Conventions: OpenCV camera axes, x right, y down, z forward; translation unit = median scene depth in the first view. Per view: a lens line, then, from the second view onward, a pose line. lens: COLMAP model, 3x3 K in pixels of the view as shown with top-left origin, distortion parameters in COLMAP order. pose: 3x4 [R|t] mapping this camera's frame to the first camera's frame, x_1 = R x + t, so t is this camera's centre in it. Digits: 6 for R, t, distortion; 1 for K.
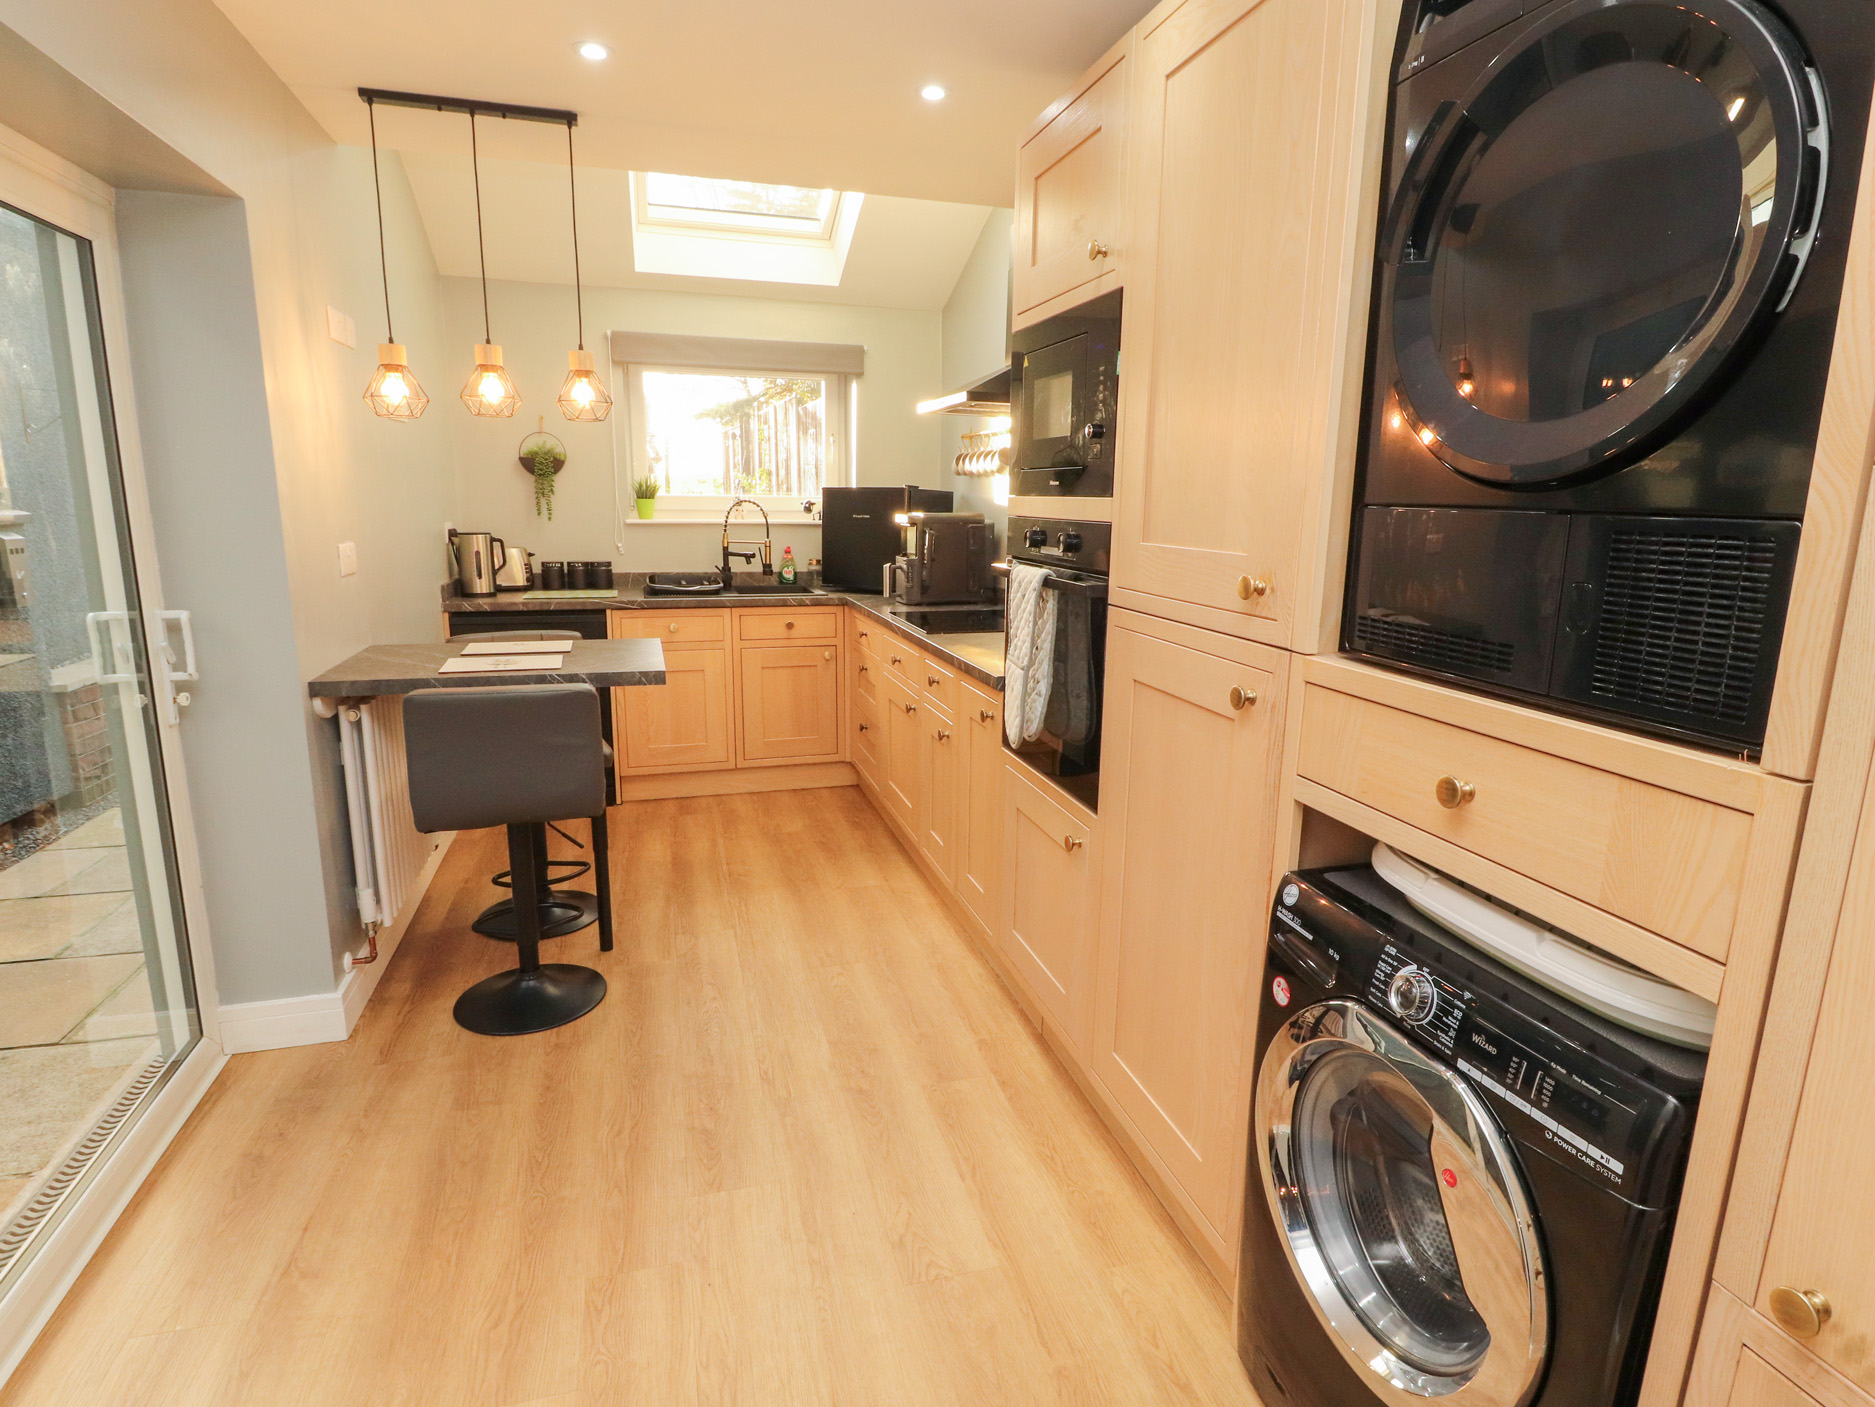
lens RADIAL K [[982.1, 0, 941.9], [0, 982.1, 698.2], [0, 0, 1]] dist [0.001779, -0.011454]
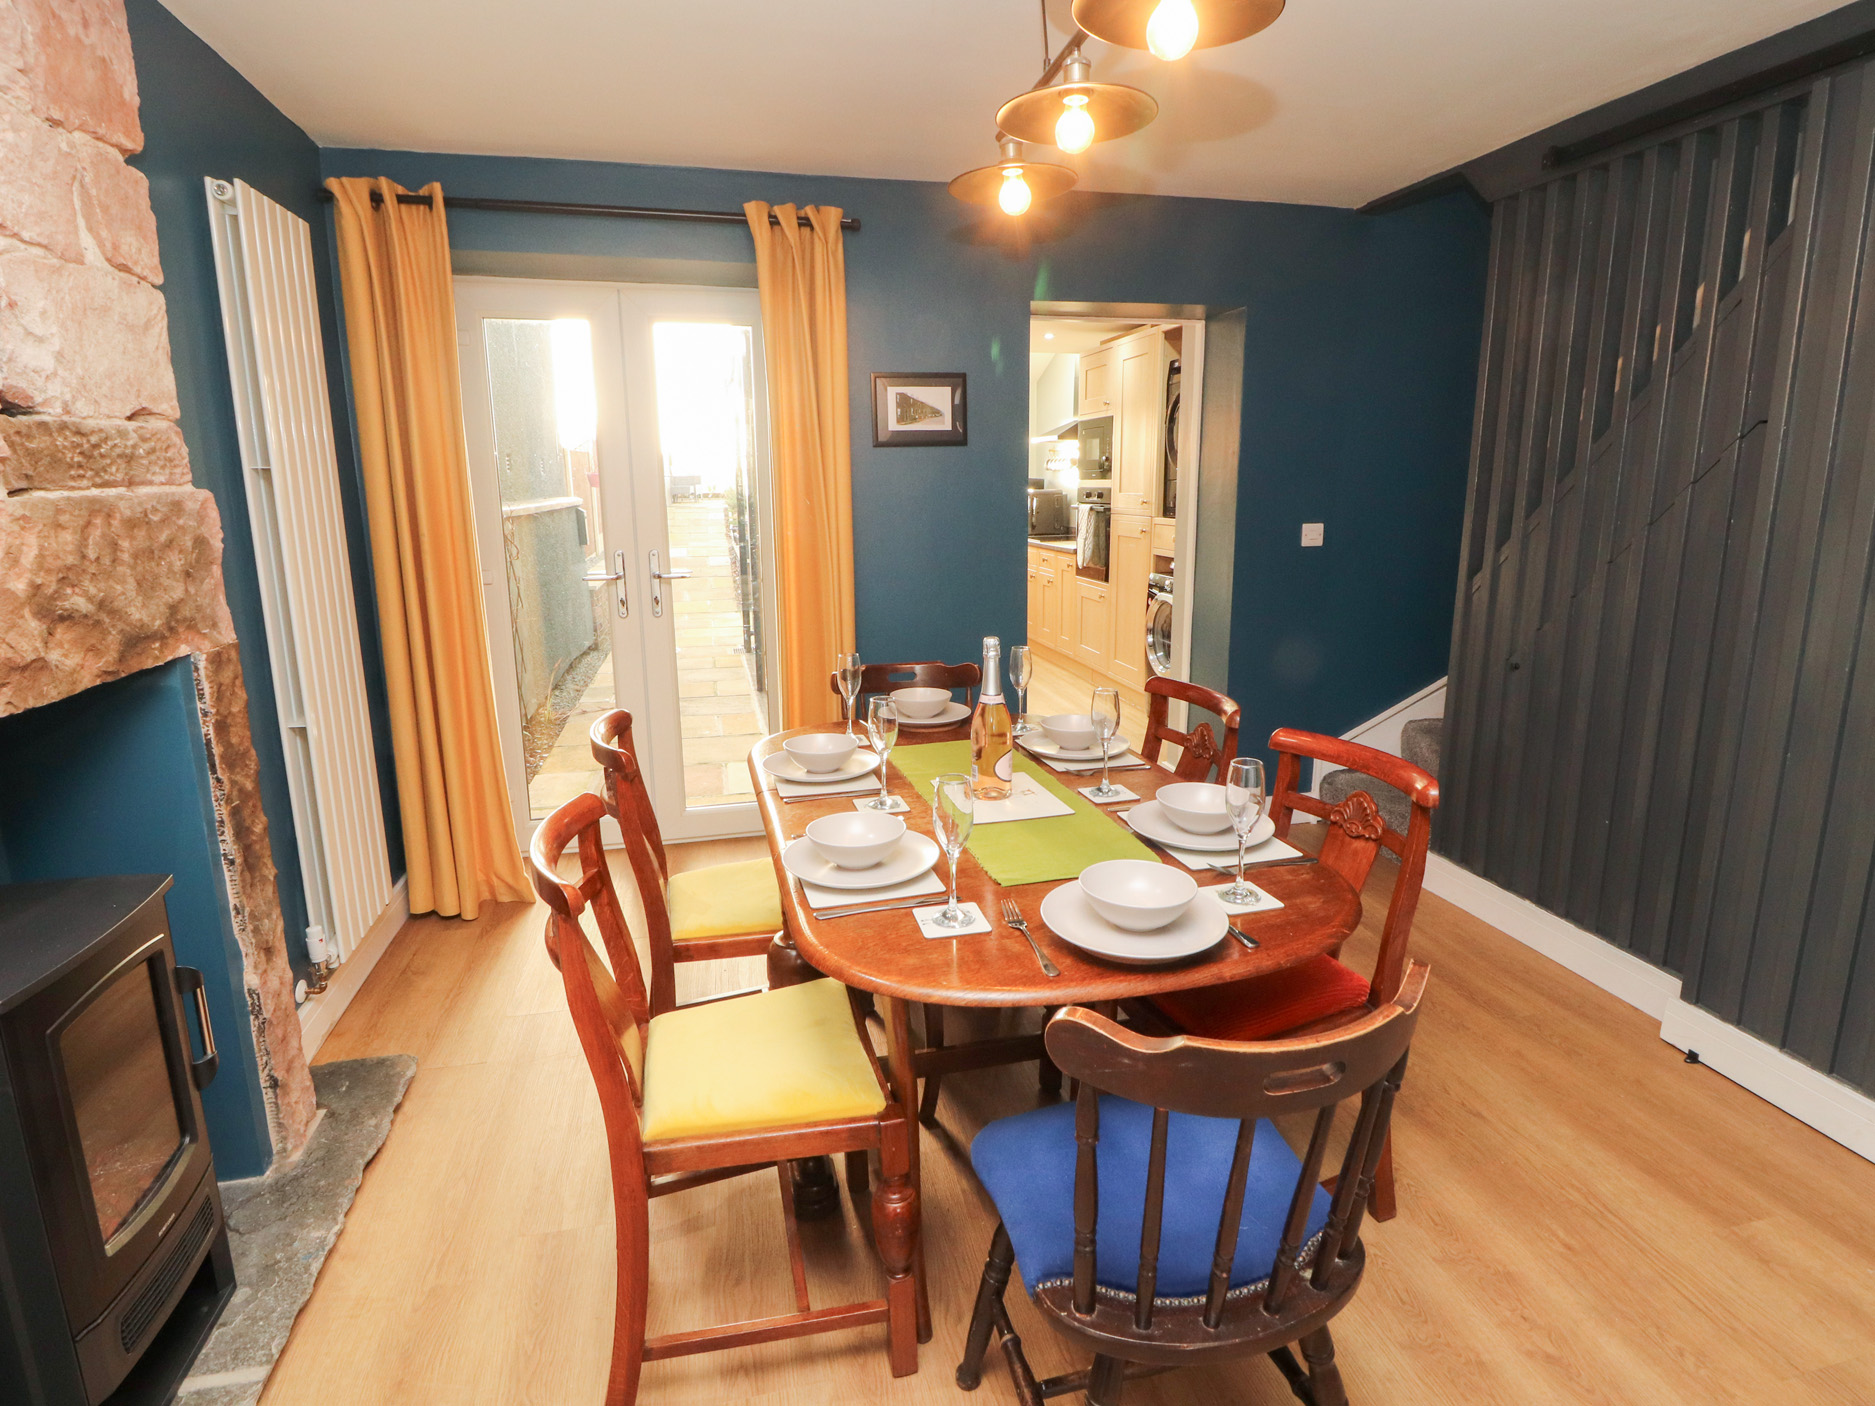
lens RADIAL K [[982.3, 0, 956.0], [0, 982.3, 677.0], [0, 0, 1]] dist [-0.004037, -0.012143]
pose [[0.998691, -0.017783, -0.047951, -0.084191], [0.017416, 0.999816, -0.008056, 0.202304], [0.048086, 0.007210, 0.998817, -0.986808]]
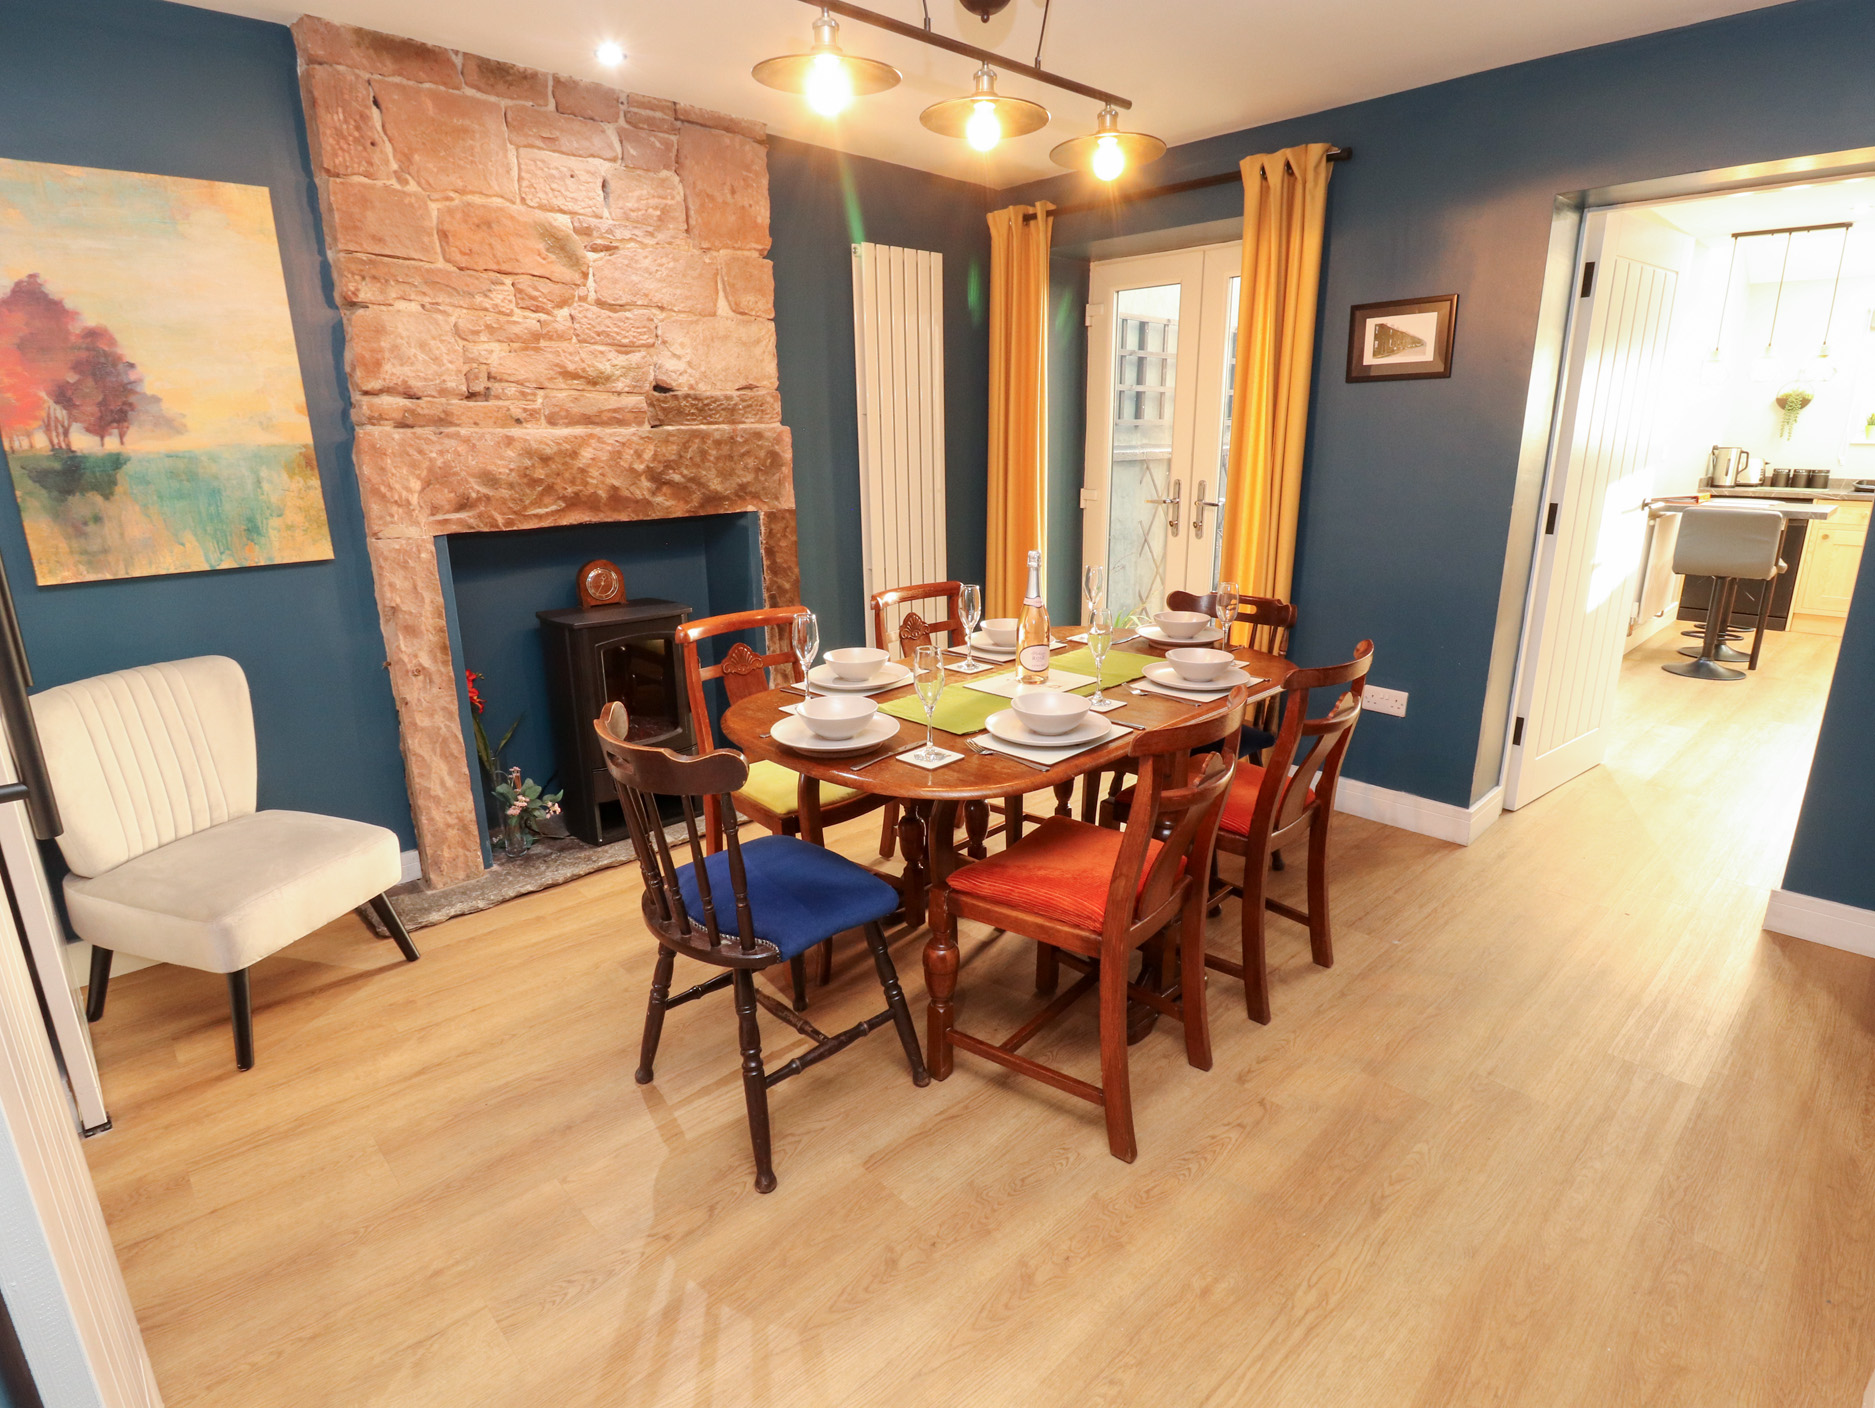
lens RADIAL K [[982.1, 0, 941.9], [0, 982.1, 698.7], [0, 0, 1]] dist [0.001779, -0.011454]
pose [[0.461352, 0.214014, -0.861018, 0.380700], [-0.161290, 0.974531, 0.155806, 0.183891], [0.872433, 0.066992, 0.484120, -0.843354]]
